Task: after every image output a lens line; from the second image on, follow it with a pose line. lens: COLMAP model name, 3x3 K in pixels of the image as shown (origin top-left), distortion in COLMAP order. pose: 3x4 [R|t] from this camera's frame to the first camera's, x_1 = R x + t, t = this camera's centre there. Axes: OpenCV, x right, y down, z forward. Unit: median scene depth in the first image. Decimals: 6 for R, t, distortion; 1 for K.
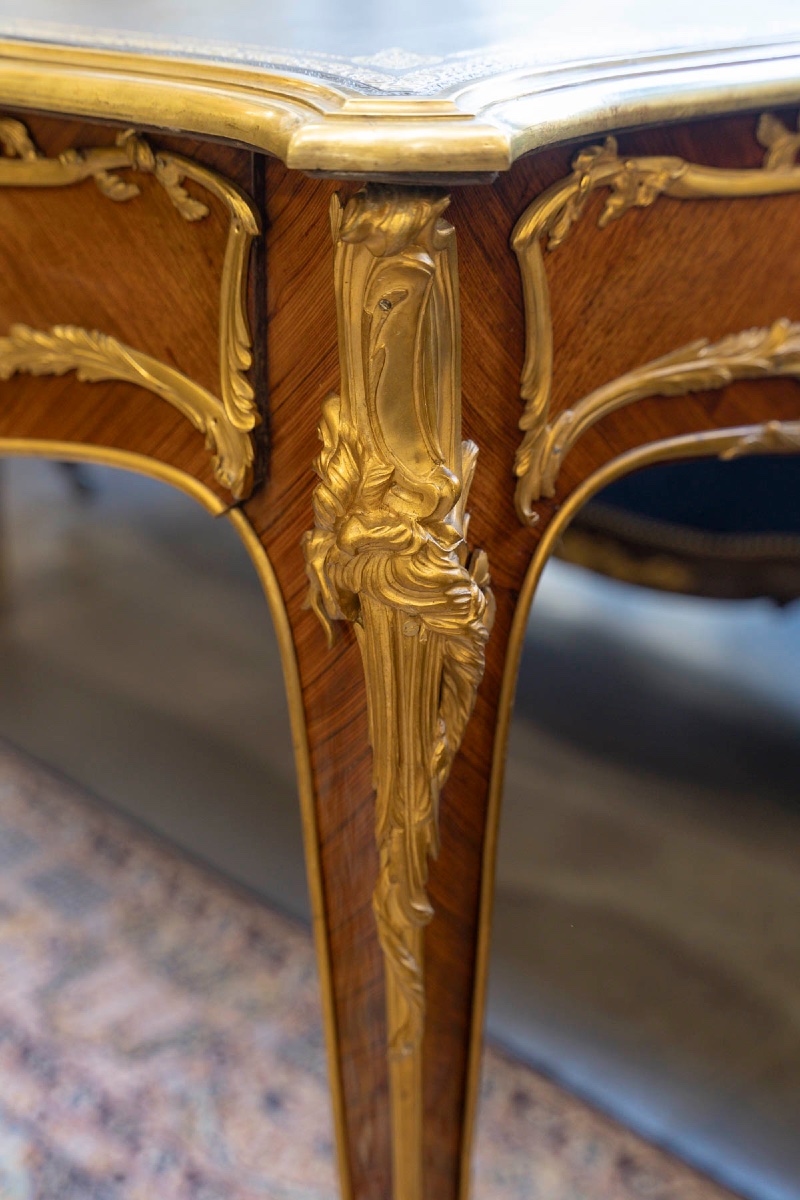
lens RADIAL K [[1867.3, 0, 402.7], [0, 1867.3, 599.0], [0, 0, 1]] dist [0.045771, 0.000000]
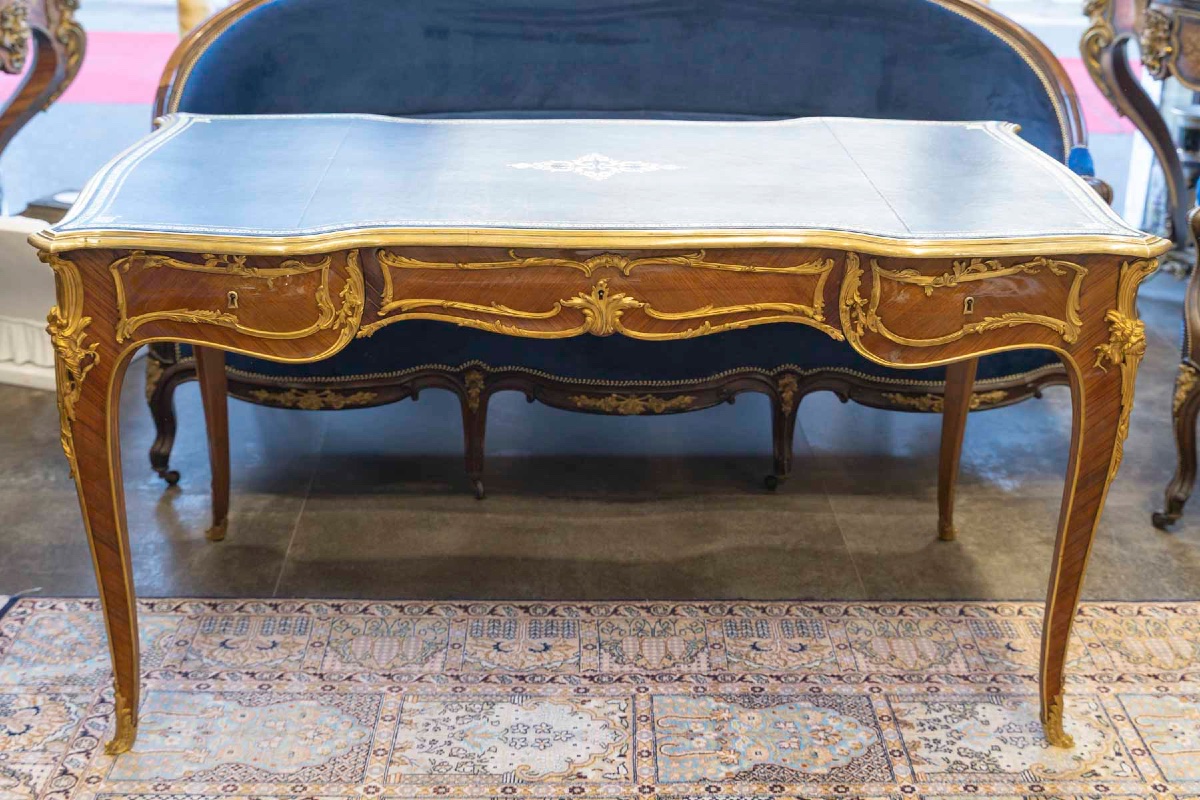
lens RADIAL K [[1592.6, 0, 598.5], [0, 1592.6, 406.7], [0, 0, 1]] dist [-0.025886, 0.000000]
pose [[0.686600, -0.264377, 0.677263, -3.000829], [0.283153, 0.955227, 0.085827, -0.489105], [-0.669631, 0.132840, 0.730718, -0.688702]]
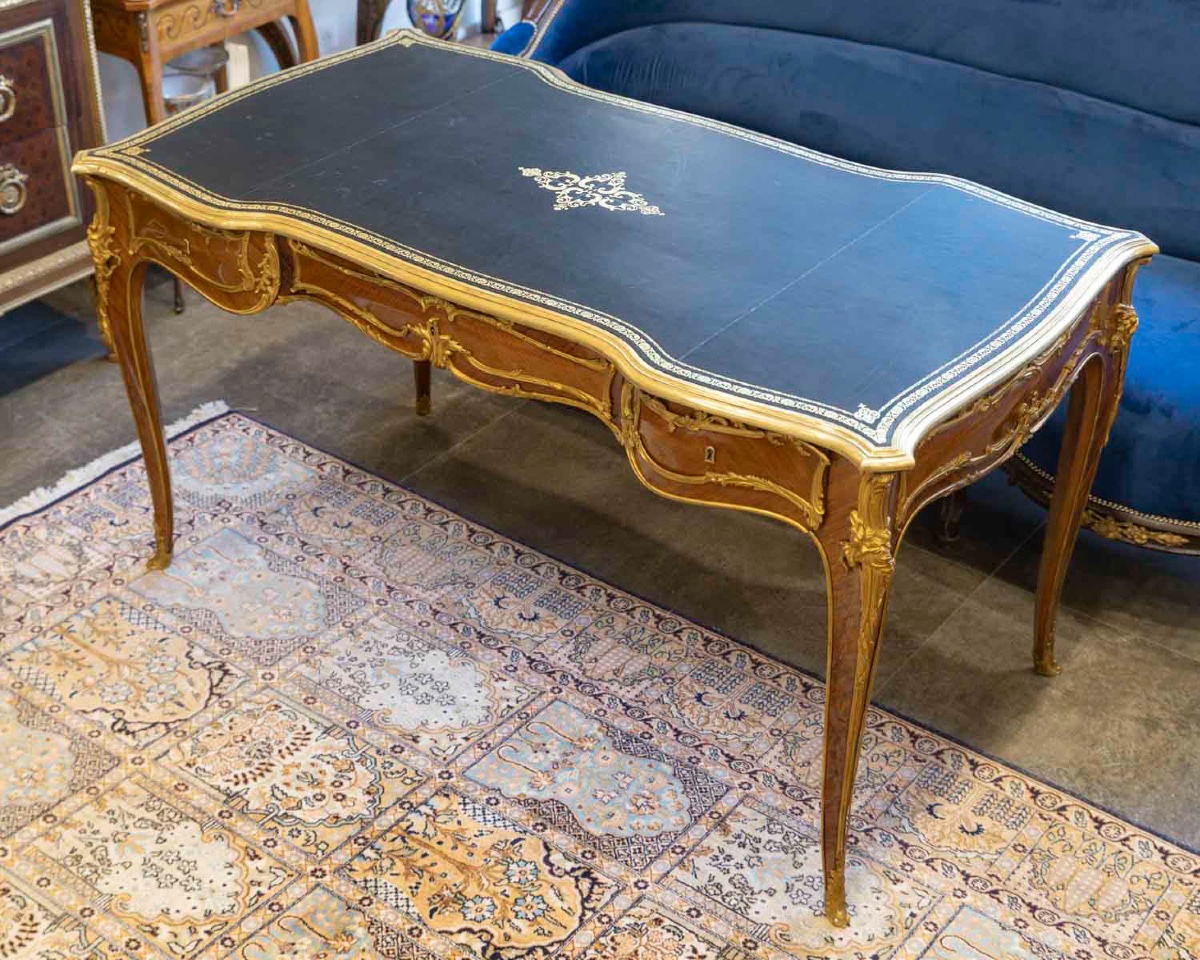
lens RADIAL K [[1819.3, 0, 595.3], [0, 1819.3, 486.9], [0, 0, 1]] dist [-0.017745, 0.000000]
pose [[0.990944, -0.069922, 0.114632, -0.885561], [0.050888, 0.985597, 0.161275, -0.707853], [-0.124257, -0.153981, 0.980230, -2.259720]]
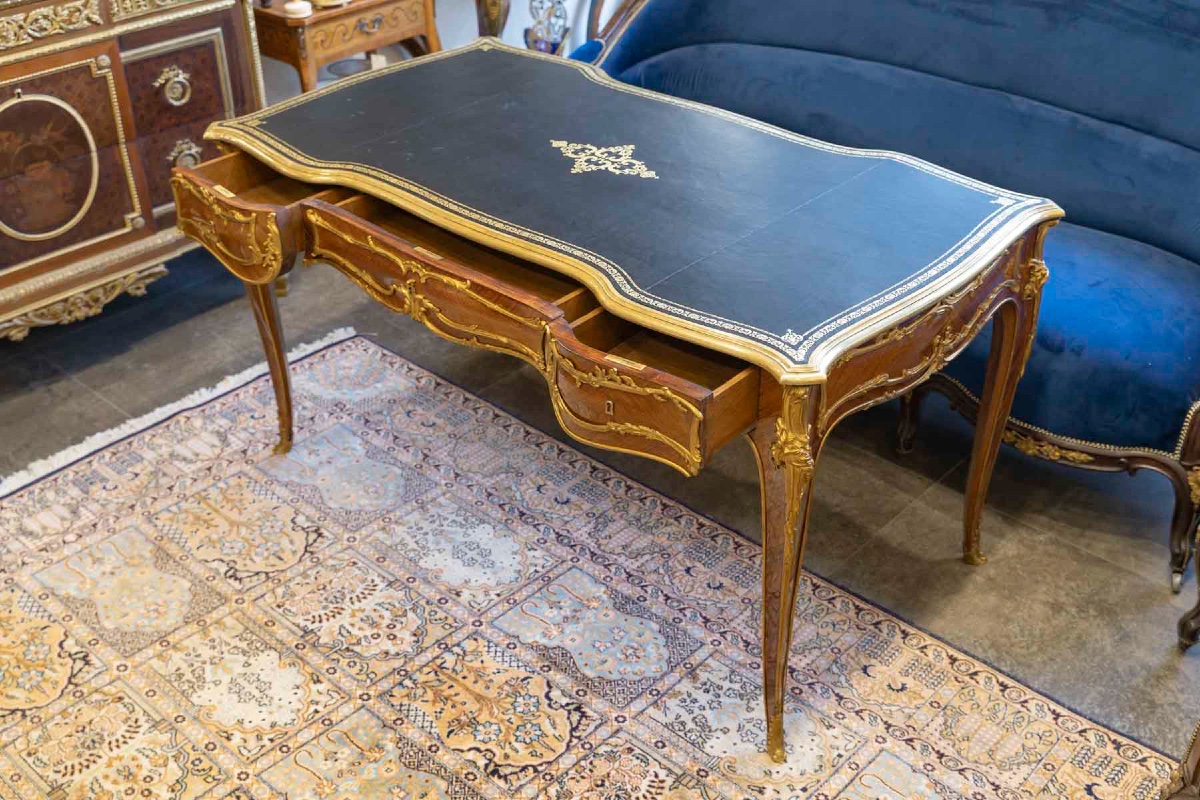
lens RADIAL K [[1323.6, 0, 621.7], [0, 1323.6, 410.7], [0, 0, 1]] dist [-0.016255, 0.000000]
pose [[0.998567, -0.036653, 0.038997, -0.493415], [0.030204, 0.987495, 0.154731, -0.577875], [-0.044181, -0.153332, 0.987187, -1.903169]]
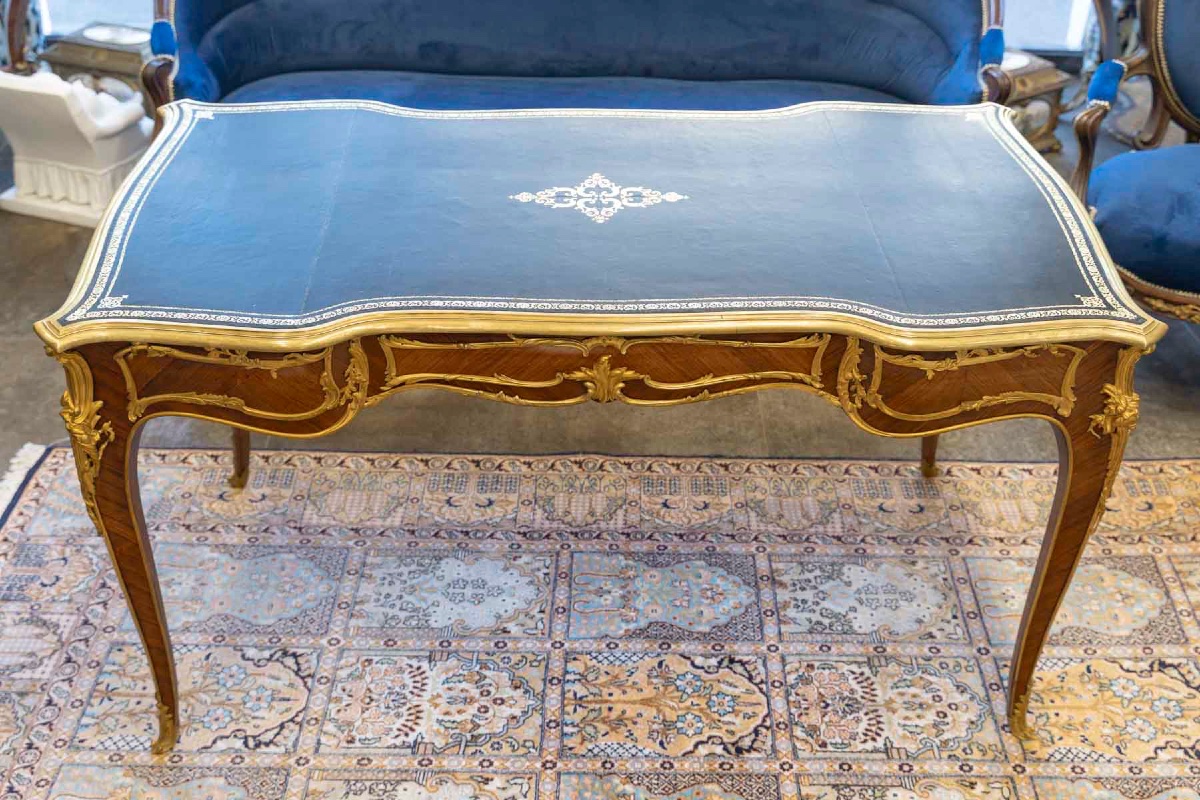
lens RADIAL K [[1426.7, 0, 596.5], [0, 1426.7, 390.0], [0, 0, 1]] dist [-0.013054, 0.000000]
pose [[0.709365, -0.388643, 0.588011, -2.697357], [0.277783, 0.920877, 0.273537, -1.003907], [-0.647794, -0.030697, 0.761197, -1.055369]]
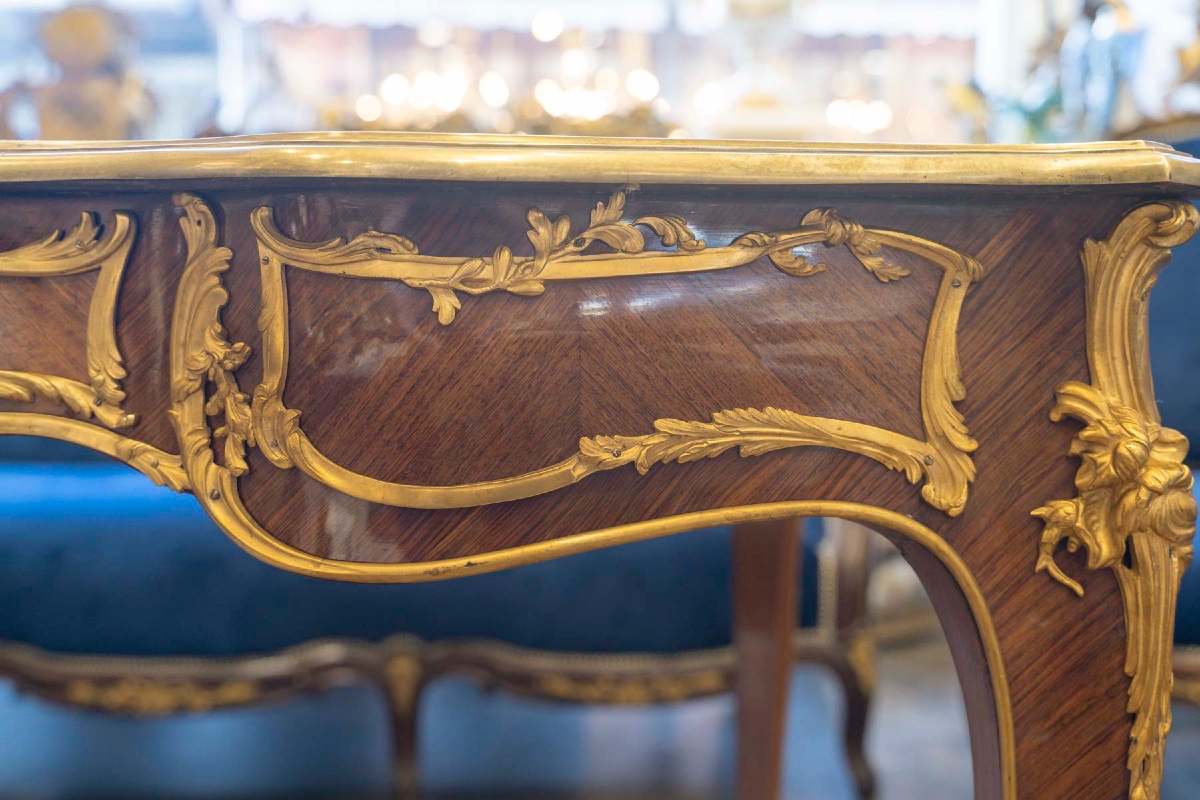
lens RADIAL K [[1337.0, 0, 599.7], [0, 1337.0, 398.0], [0, 0, 1]] dist [-0.016305, 0.000000]
pose [[0.687859, -0.062133, 0.723180, -1.006269], [0.295111, 0.934203, -0.200434, 0.178206], [-0.663144, 0.351289, 0.660936, 0.156053]]
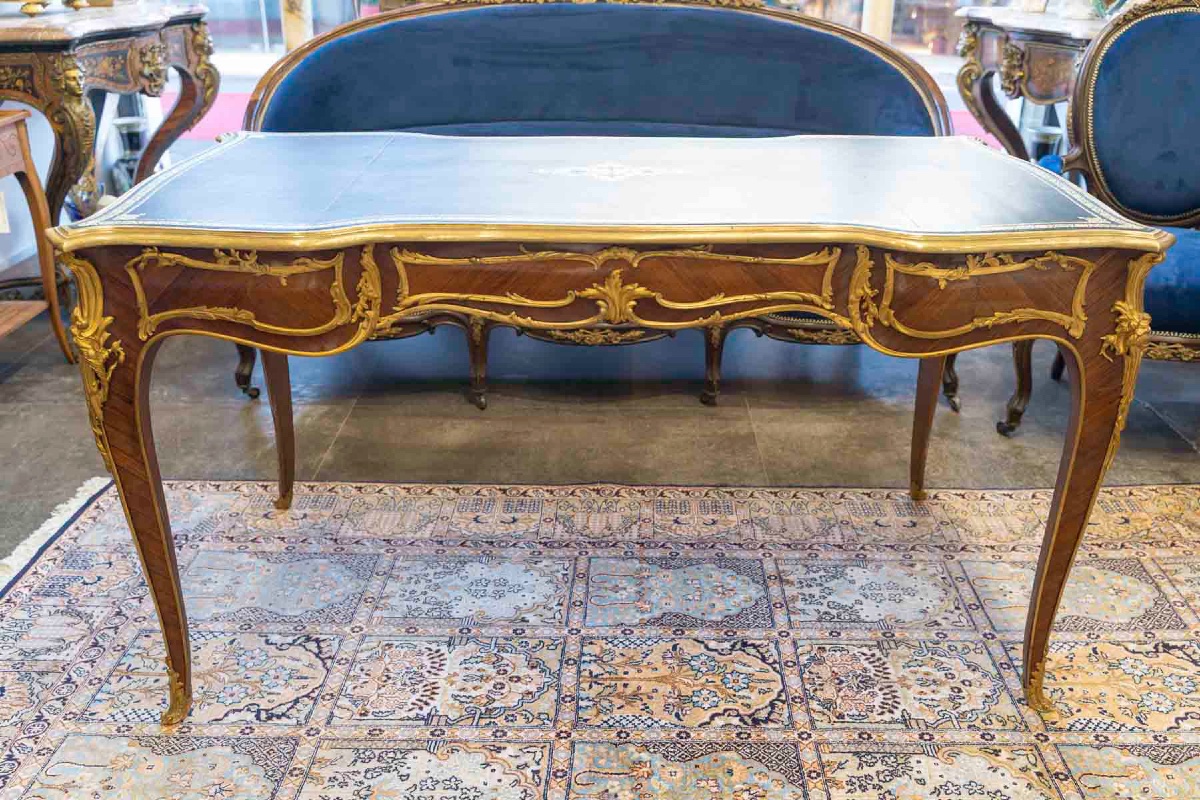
lens RADIAL K [[1071.2, 0, 616.5], [0, 1071.2, 396.1], [0, 0, 1]] dist [-0.005116, -0.008610]
pose [[0.709192, -0.277786, 0.647982, -2.438702], [0.282300, 0.954095, 0.100048, -0.239904], [-0.646028, 0.111972, 0.755056, -0.475109]]
